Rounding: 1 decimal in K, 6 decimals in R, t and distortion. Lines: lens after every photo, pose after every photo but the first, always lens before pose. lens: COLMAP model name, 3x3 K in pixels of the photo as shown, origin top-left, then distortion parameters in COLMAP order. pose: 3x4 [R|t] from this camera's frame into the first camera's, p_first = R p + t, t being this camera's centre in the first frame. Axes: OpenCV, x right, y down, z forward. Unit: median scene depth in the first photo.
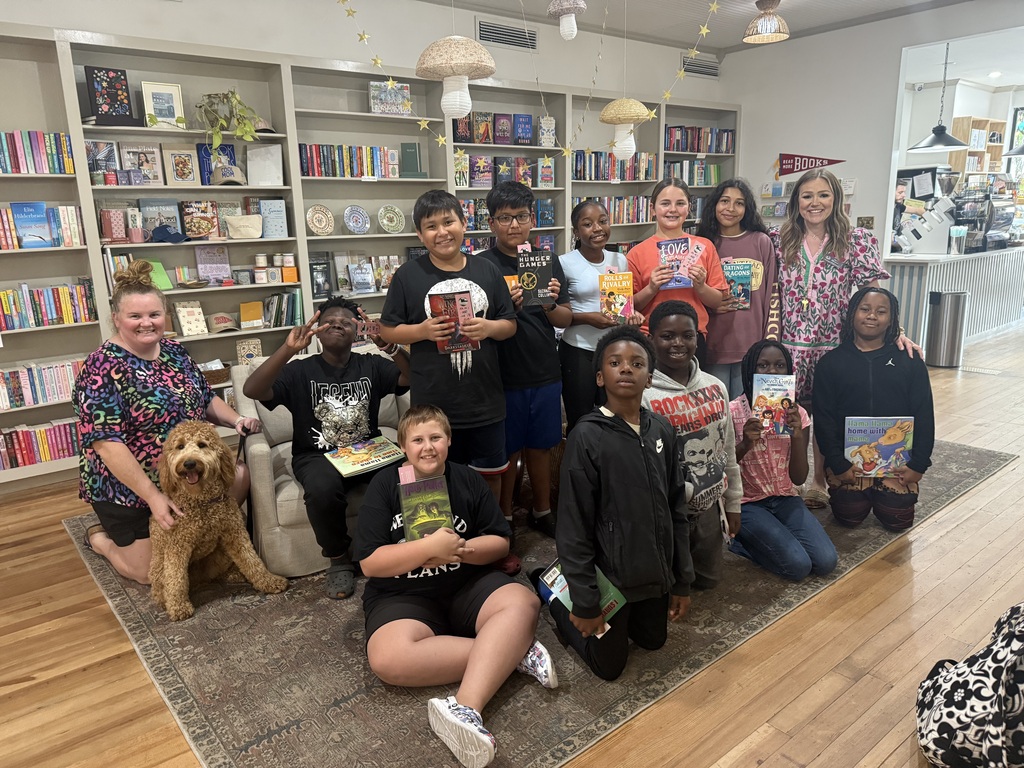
lens RADIAL K [[723.7, 0, 512.8], [0, 723.7, 384.0], [0, 0, 1]] dist [0.029853, -0.012410]
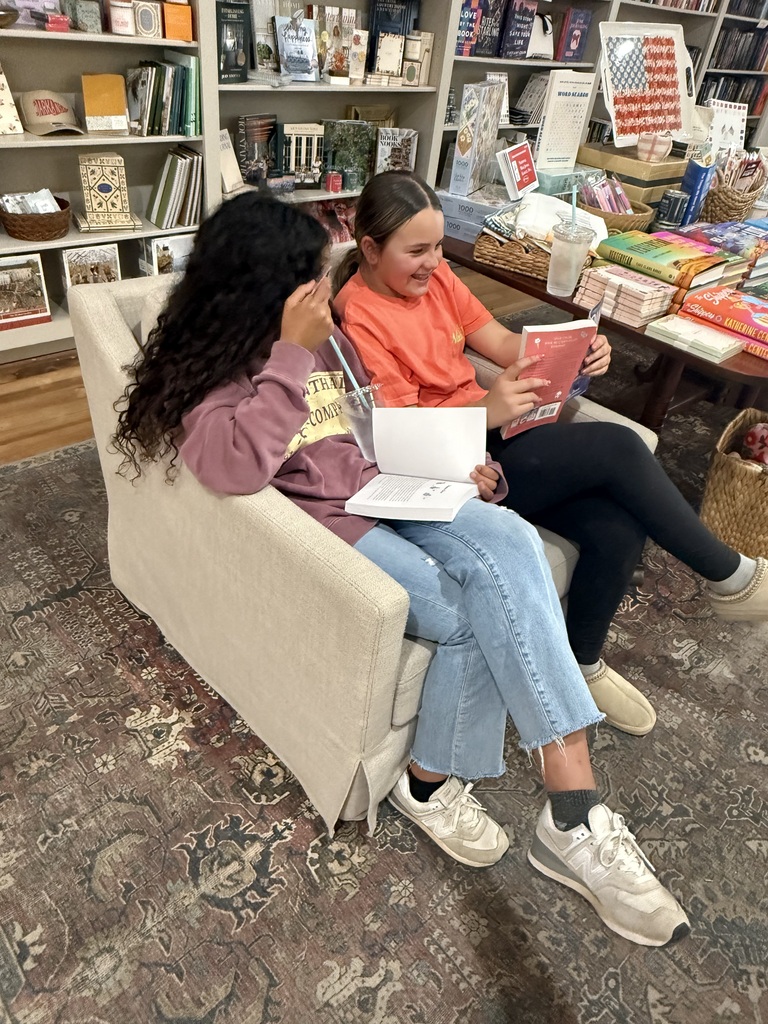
lens RADIAL K [[692.3, 0, 377.5], [0, 692.3, 516.3], [0, 0, 1]] dist [-0.006296, -0.005288]
pose [[0.990004, 0.076741, 0.118338, -0.160794], [-0.119489, 0.902116, 0.414620, -0.044558], [-0.074936, -0.424615, 0.902267, 0.330707]]
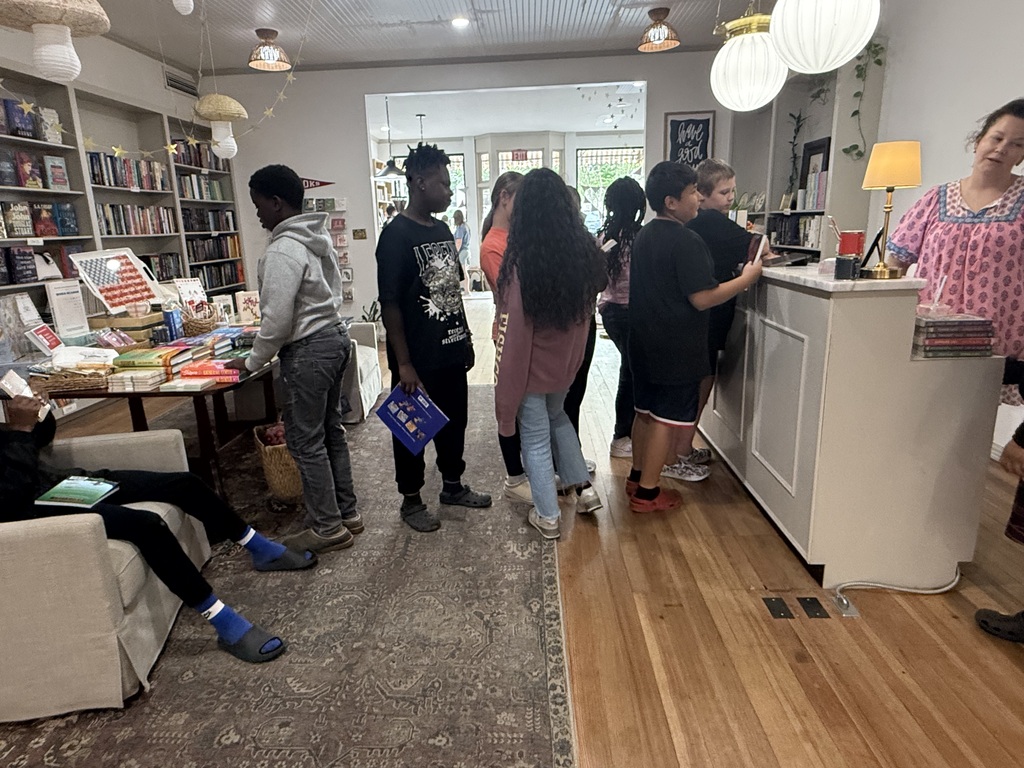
lens RADIAL K [[612.0, 0, 511.4], [0, 612.0, 390.3], [0, 0, 1]] dist [-0.012208, -0.000271]
pose [[0.655581, -0.182509, 0.732738, -0.179518], [0.174687, 0.980686, 0.087975, -0.007852], [-0.734642, 0.070325, 0.674801, 0.136678]]
